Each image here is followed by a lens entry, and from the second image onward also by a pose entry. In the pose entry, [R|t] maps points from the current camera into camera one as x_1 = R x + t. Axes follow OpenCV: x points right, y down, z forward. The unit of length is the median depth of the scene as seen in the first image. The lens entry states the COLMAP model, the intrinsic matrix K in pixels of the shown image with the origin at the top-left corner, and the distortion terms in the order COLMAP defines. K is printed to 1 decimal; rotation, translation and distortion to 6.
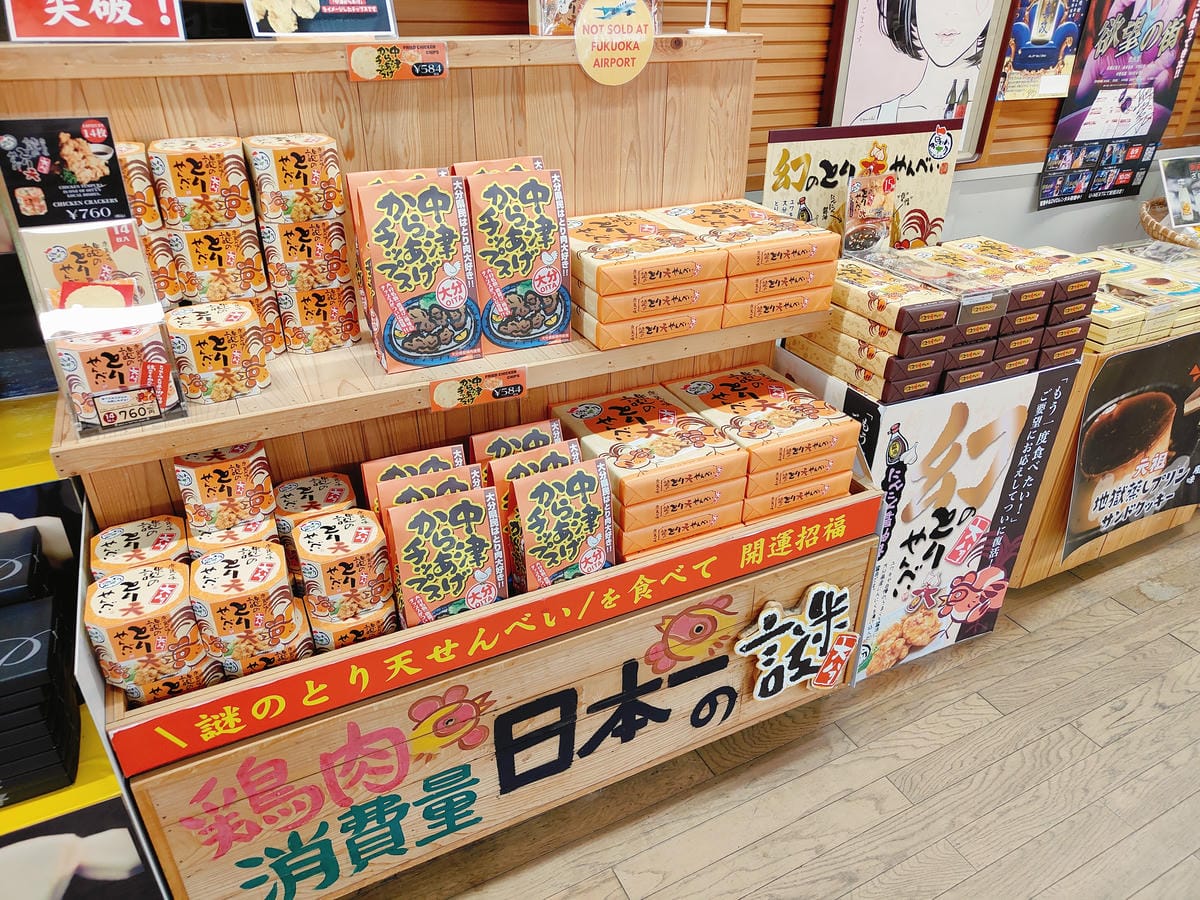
lens RADIAL K [[844.2, 0, 600.0], [0, 844.2, 450.0], [0, 0, 1]] dist [-0.001136, 0.001681]
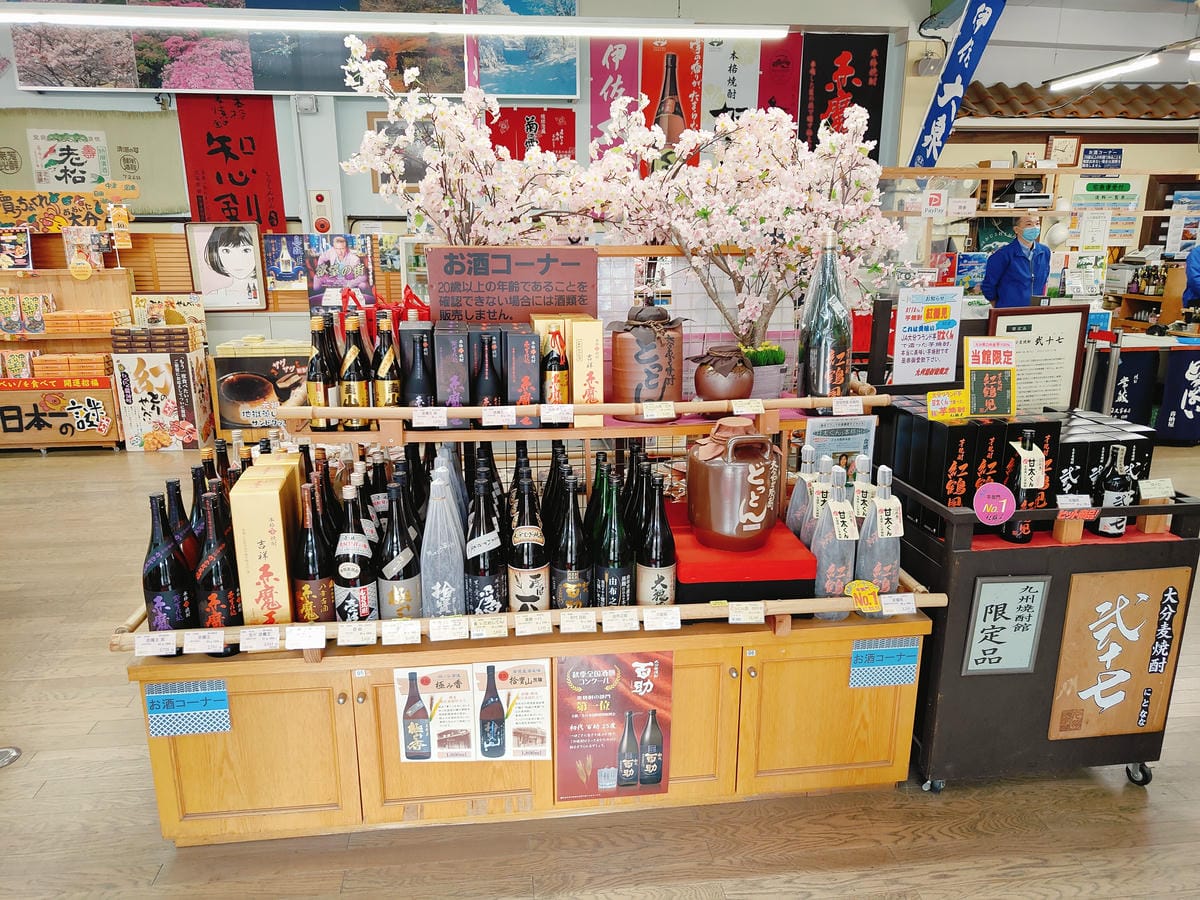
lens RADIAL K [[844.2, 0, 600.0], [0, 844.2, 450.0], [0, 0, 1]] dist [-0.001136, 0.001681]
pose [[0.937406, 0.071151, -0.340893, 3.477592], [-0.156436, 0.960613, -0.229677, 0.838987], [0.311124, 0.268628, 0.911614, -1.601464]]
